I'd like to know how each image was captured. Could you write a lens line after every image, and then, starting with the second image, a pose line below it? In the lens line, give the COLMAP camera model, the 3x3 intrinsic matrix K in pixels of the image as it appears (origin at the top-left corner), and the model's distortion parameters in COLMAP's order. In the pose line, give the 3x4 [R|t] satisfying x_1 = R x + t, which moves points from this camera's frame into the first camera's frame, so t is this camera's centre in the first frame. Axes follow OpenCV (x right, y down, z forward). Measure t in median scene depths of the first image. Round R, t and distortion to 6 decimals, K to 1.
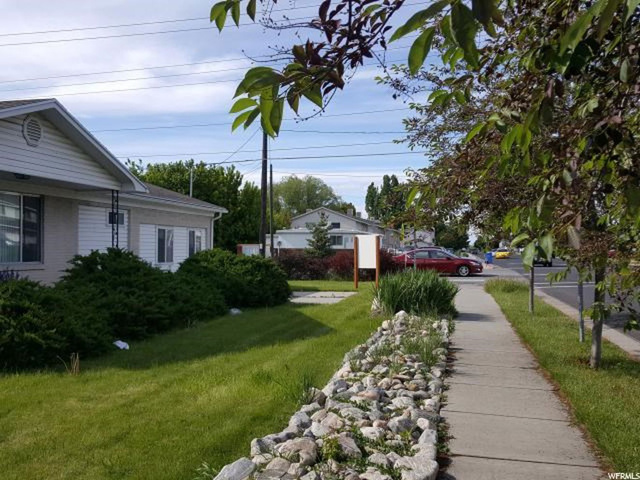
lens RADIAL K [[612.9, 0, 325.5], [0, 612.9, 241.8], [0, 0, 1]] dist [0.084756, 0.000000]
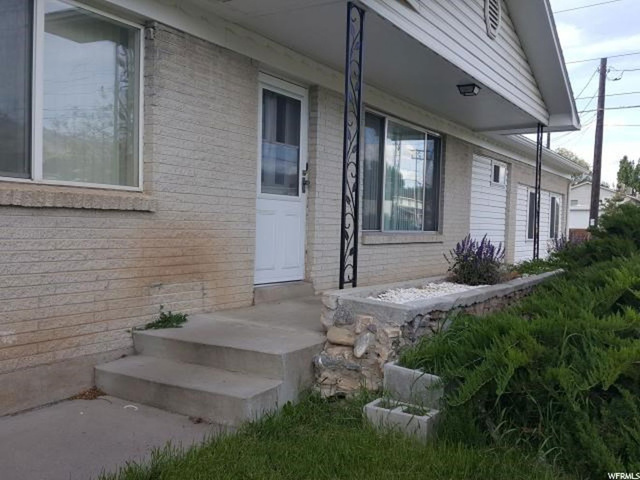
lens RADIAL K [[612.9, 0, 317.6], [0, 612.9, 240.7], [0, 0, 1]] dist [0.084756, 0.000000]
pose [[0.938627, 0.025526, -0.343988, -0.394548], [-0.015624, 0.999381, 0.031527, 0.026447], [0.344580, -0.024217, 0.938444, 0.355614]]
